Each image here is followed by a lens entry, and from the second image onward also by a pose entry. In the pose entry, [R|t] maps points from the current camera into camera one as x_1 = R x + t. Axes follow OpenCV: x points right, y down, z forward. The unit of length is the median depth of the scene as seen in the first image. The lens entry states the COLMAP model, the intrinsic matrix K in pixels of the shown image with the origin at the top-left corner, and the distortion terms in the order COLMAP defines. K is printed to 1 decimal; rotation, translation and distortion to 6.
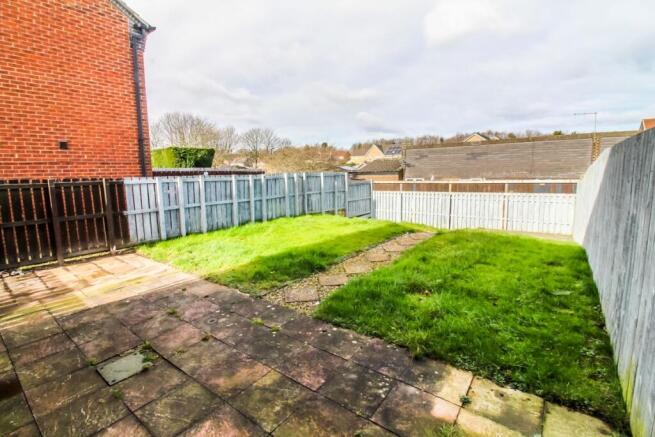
lens RADIAL K [[304.2, 0, 326.7], [0, 304.2, 213.1], [0, 0, 1]] dist [-0.018144, -0.001350]
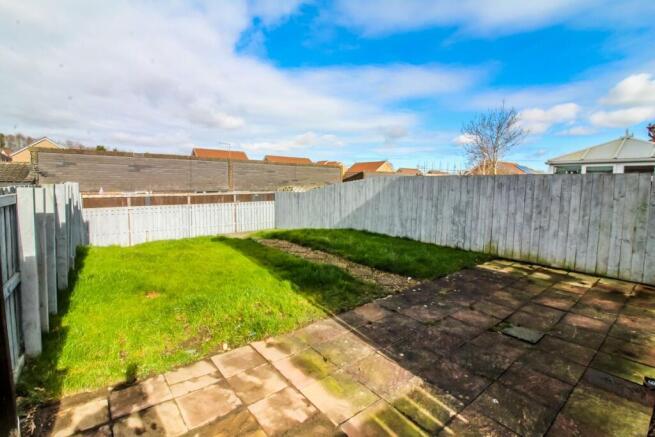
lens RADIAL K [[304.2, 0, 326.8], [0, 304.2, 225.6], [0, 0, 1]] dist [-0.018144, -0.001350]
pose [[0.231746, -0.106925, 0.966882, -1.295520], [0.113834, 0.990093, 0.082208, -0.087294], [-0.966093, 0.091013, 0.241622, 0.918070]]
